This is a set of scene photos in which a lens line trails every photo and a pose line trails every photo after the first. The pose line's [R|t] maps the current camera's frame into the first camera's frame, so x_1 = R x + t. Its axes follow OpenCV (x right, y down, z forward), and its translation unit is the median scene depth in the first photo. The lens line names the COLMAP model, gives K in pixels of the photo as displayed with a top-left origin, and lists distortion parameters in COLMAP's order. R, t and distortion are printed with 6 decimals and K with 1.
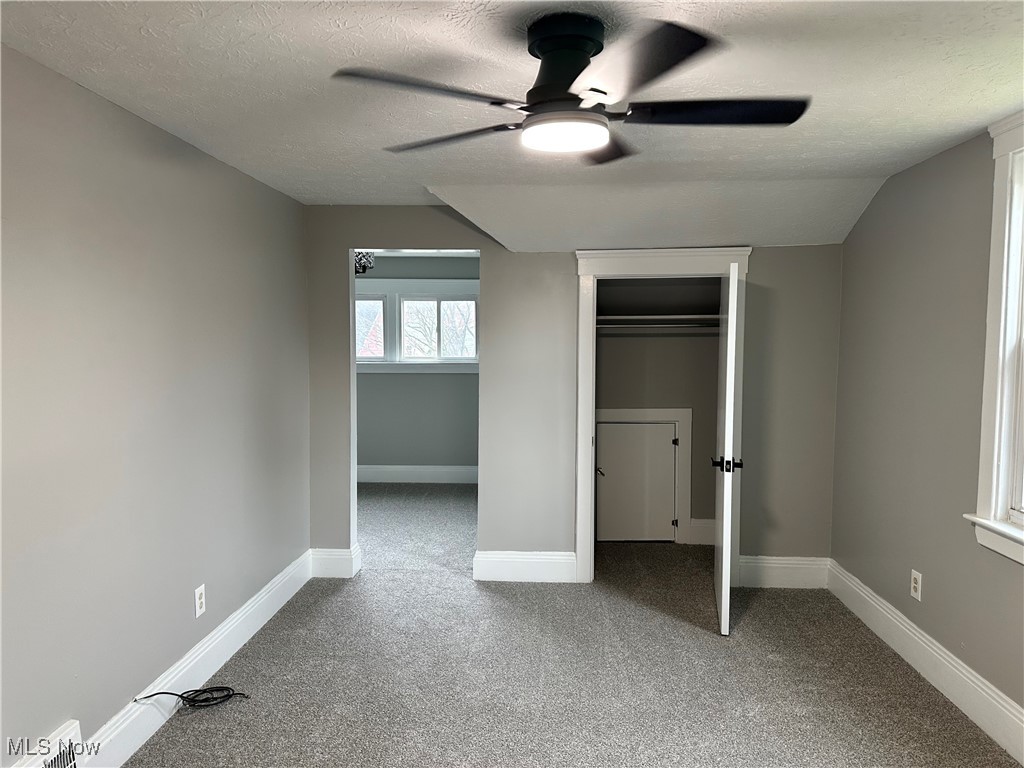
lens RADIAL K [[711.7, 0, 507.4], [0, 711.7, 388.3], [0, 0, 1]] dist [0.122854, -0.152453]
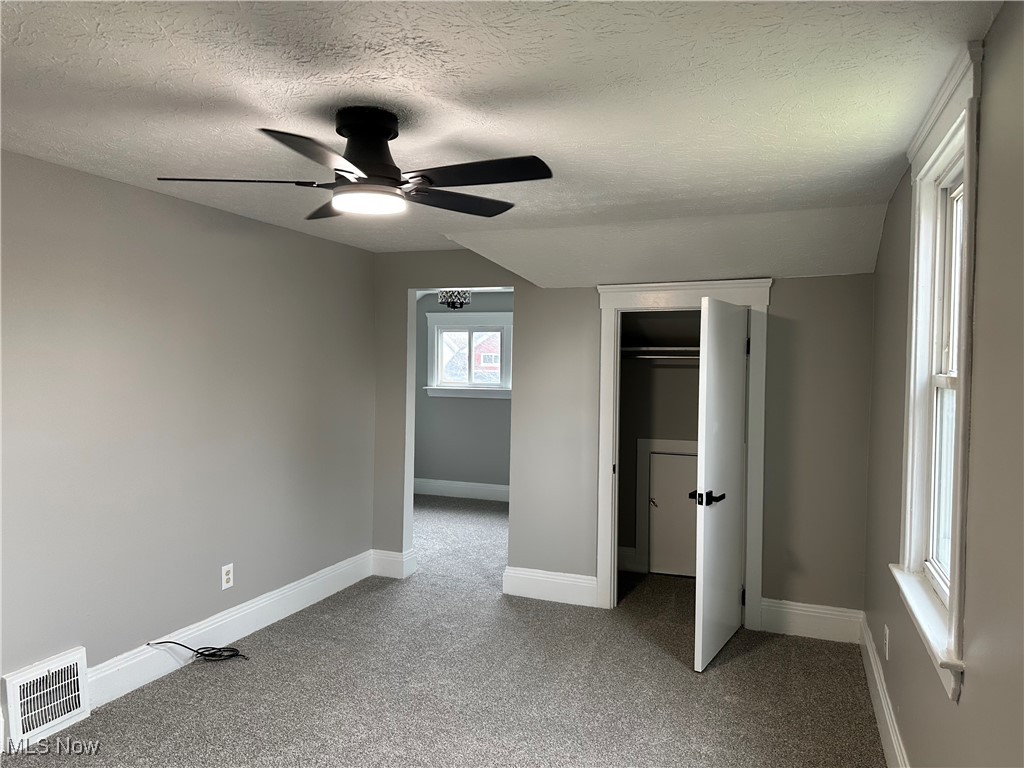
lens RADIAL K [[710.3, 0, 512.0], [0, 710.3, 384.0], [0, 0, 1]] dist [0.122659, -0.178173]
pose [[0.950012, 0.020180, -0.311560, 0.307339], [-0.034414, 0.998597, -0.040254, -0.001682], [0.310310, 0.048964, 0.949374, -0.026453]]
